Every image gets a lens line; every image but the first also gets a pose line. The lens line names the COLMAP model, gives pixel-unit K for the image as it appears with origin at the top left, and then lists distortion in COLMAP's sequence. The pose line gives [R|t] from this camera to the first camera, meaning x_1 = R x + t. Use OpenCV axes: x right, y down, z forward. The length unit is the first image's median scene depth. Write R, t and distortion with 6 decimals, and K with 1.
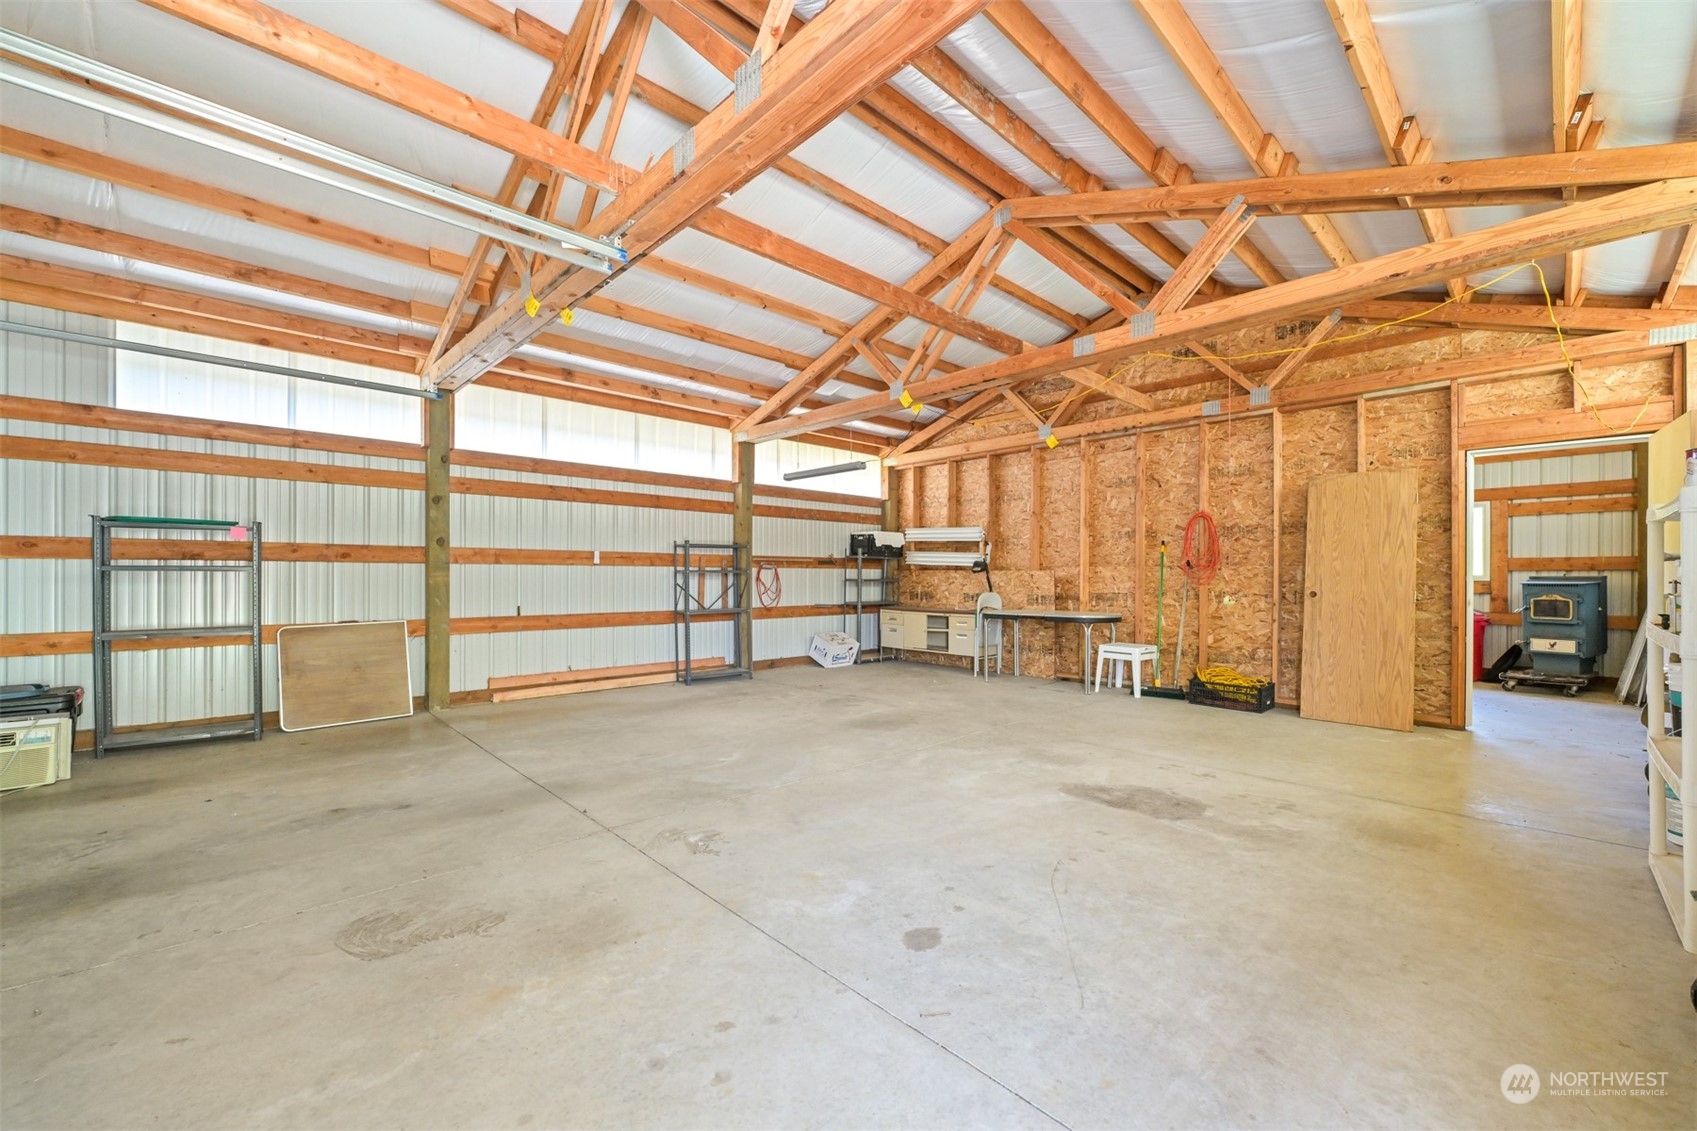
lens RADIAL K [[675.1, 0, 840.5], [0, 675.1, 579.3], [0, 0, 1]] dist [0.000338, 0.000008]
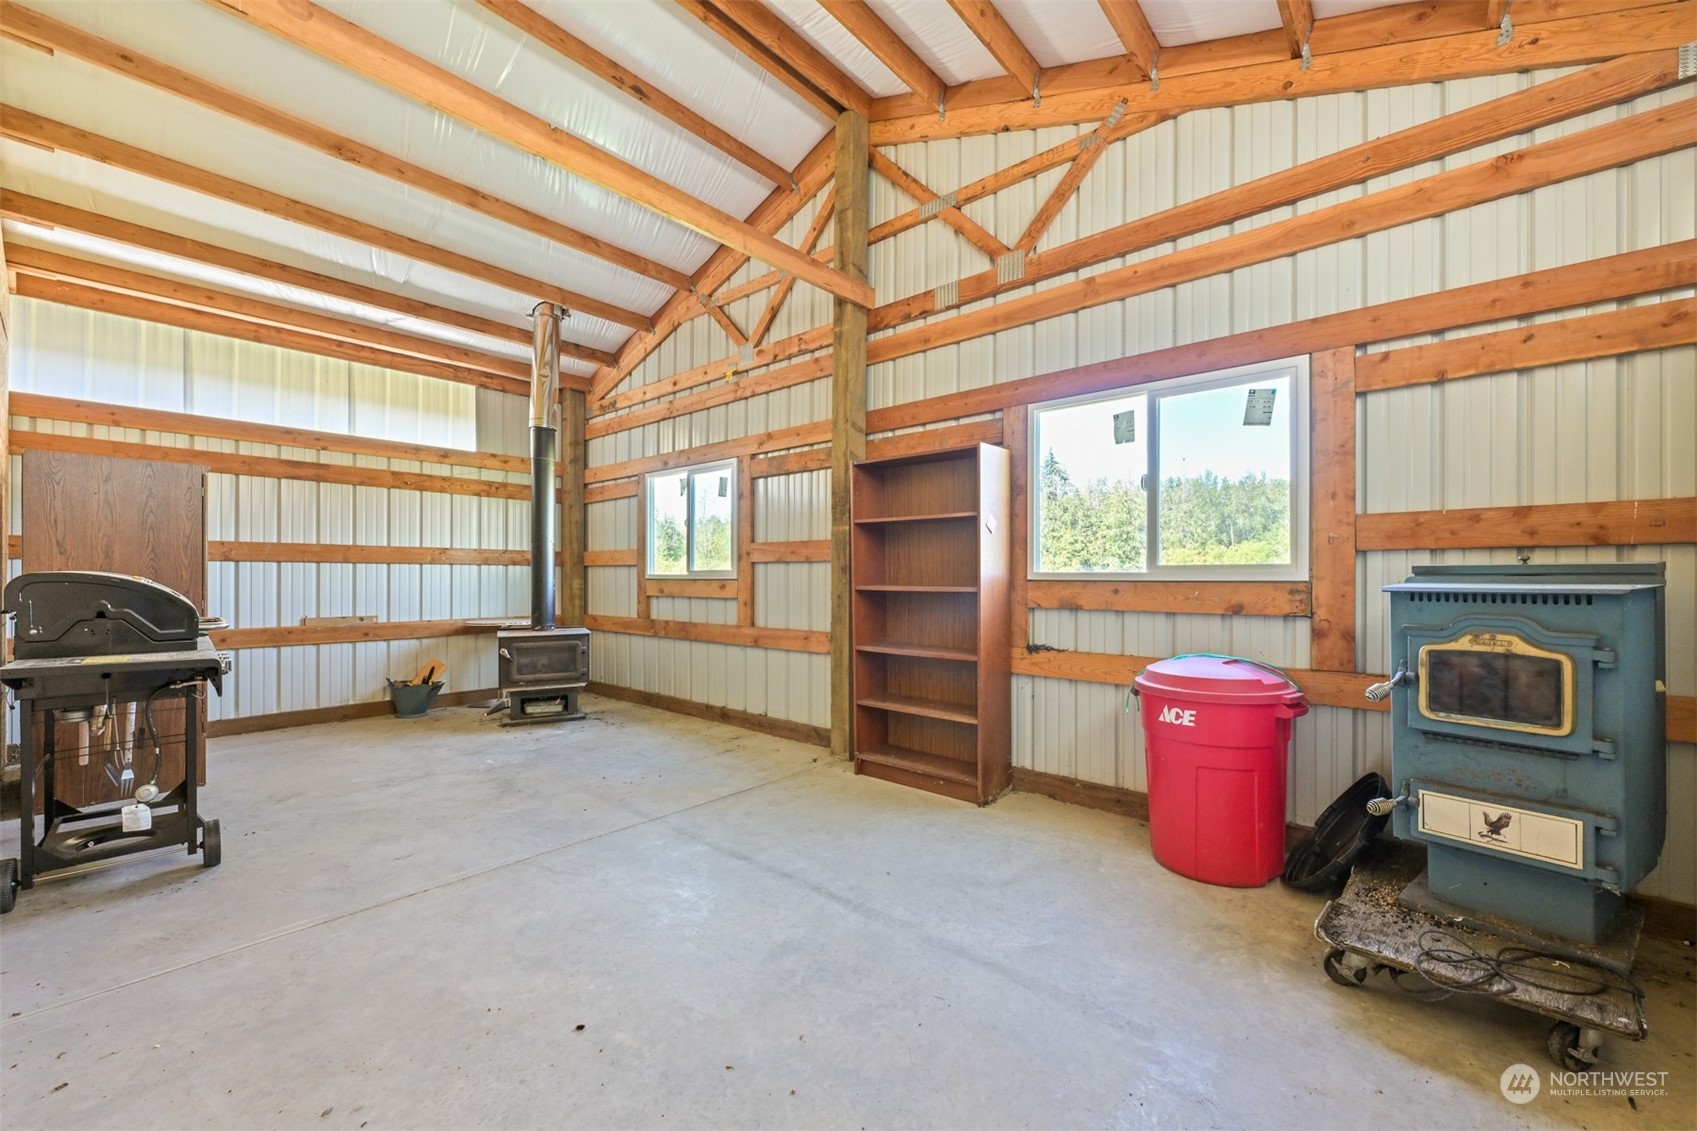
lens RADIAL K [[673.6, 0, 847.2], [0, 673.6, 574.8], [0, 0, 1]] dist [-0.000128, 0.000086]
pose [[0.994460, -0.003643, 0.105057, 0.716326], [0.003668, 0.999993, -0.000046, -0.001395], [-0.105056, 0.000431, 0.994466, 0.707173]]
